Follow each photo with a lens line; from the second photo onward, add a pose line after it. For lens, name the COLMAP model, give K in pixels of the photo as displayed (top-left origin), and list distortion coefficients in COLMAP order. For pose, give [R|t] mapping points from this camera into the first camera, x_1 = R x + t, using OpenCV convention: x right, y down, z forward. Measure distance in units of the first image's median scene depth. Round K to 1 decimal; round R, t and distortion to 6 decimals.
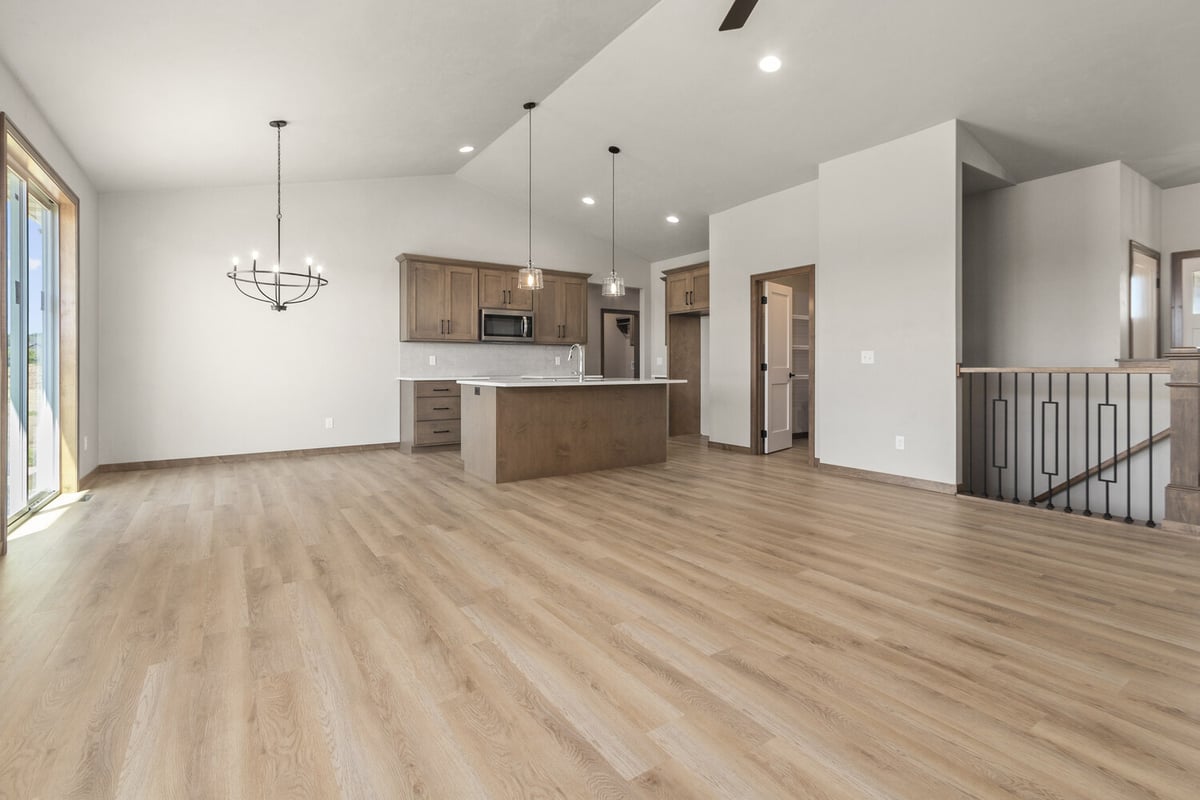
lens RADIAL K [[556.3, 0, 600.6], [0, 556.3, 367.6], [0, 0, 1]] dist [-0.001080, -0.000152]
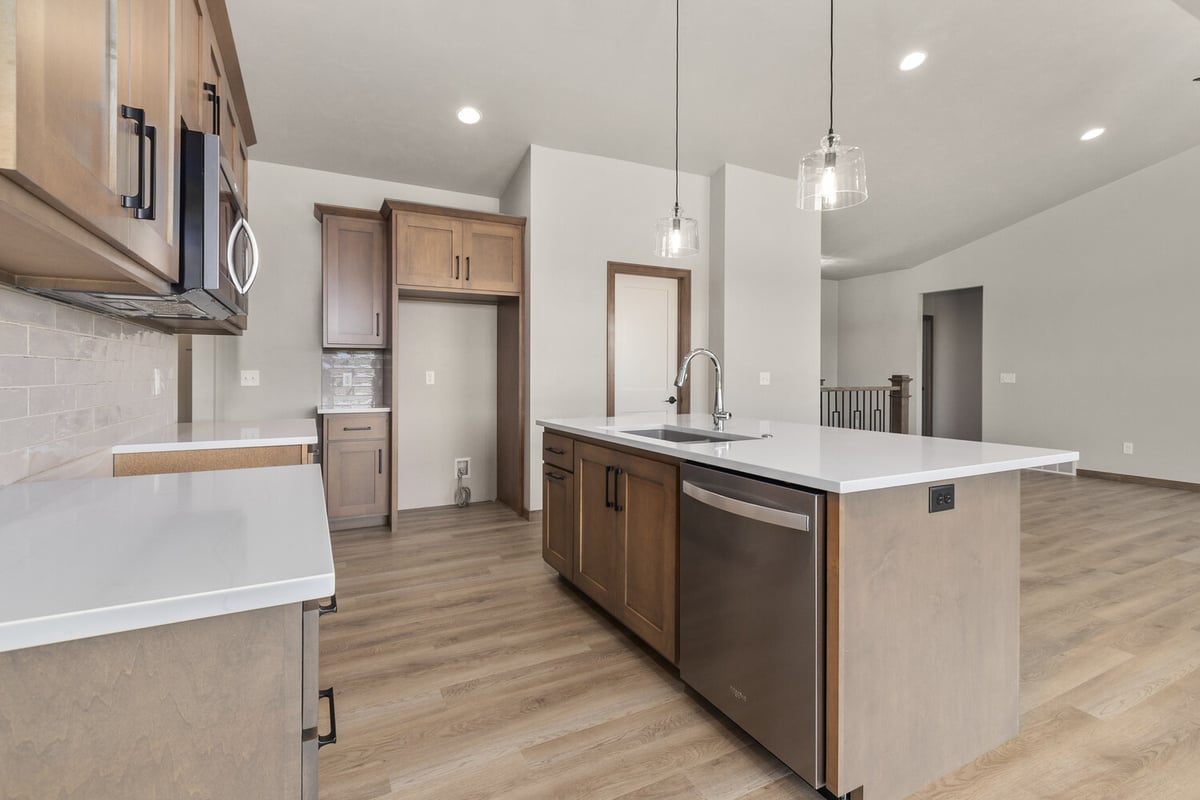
lens RADIAL K [[556.3, 0, 600.6], [0, 556.3, 367.6], [0, 0, 1]] dist [-0.001080, -0.000152]
pose [[0.115418, 0.015108, 0.993202, -0.402691], [0.002344, 0.999877, -0.015482, -0.016904], [-0.993314, 0.004115, 0.115369, 0.851715]]
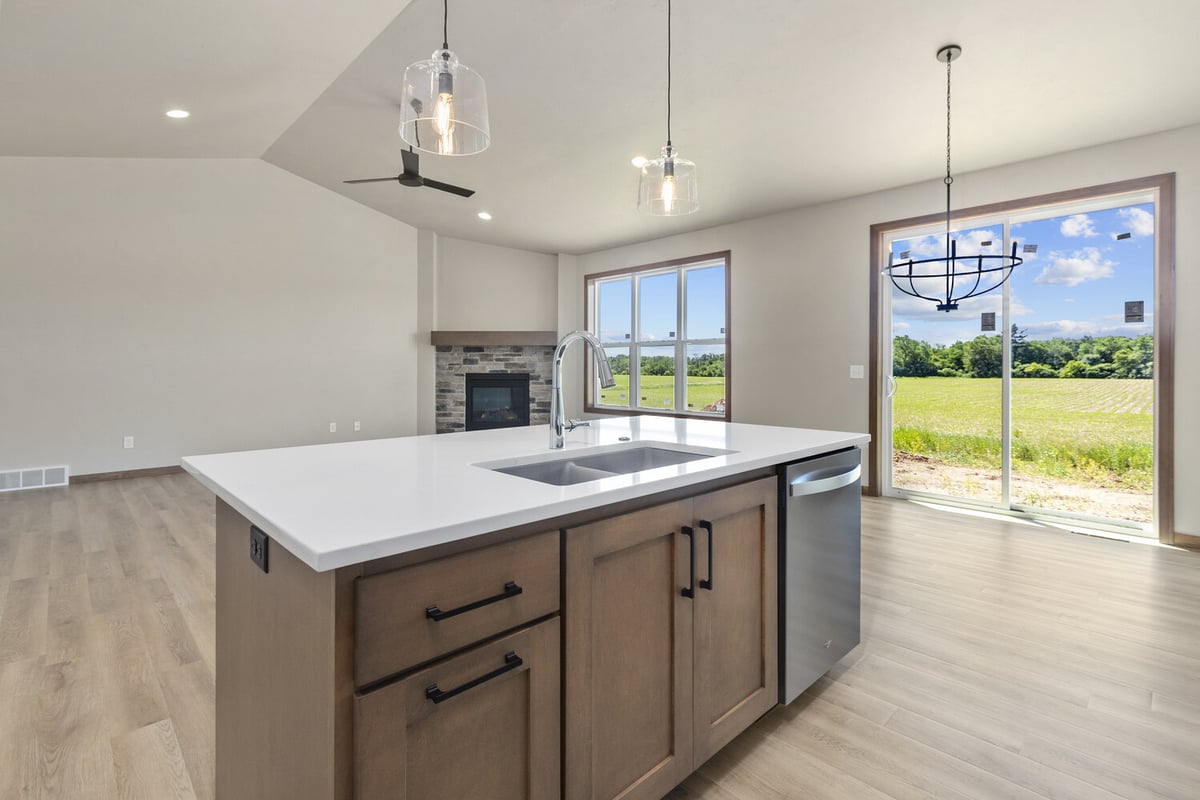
lens RADIAL K [[562.7, 0, 598.3], [0, 562.7, 369.1], [0, 0, 1]] dist [0.004431, 0.000016]
pose [[-0.985317, -0.001251, -0.170729, -0.001763], [-0.002707, 0.999962, 0.008295, -0.020340], [0.170712, 0.008635, -0.985283, 1.074167]]
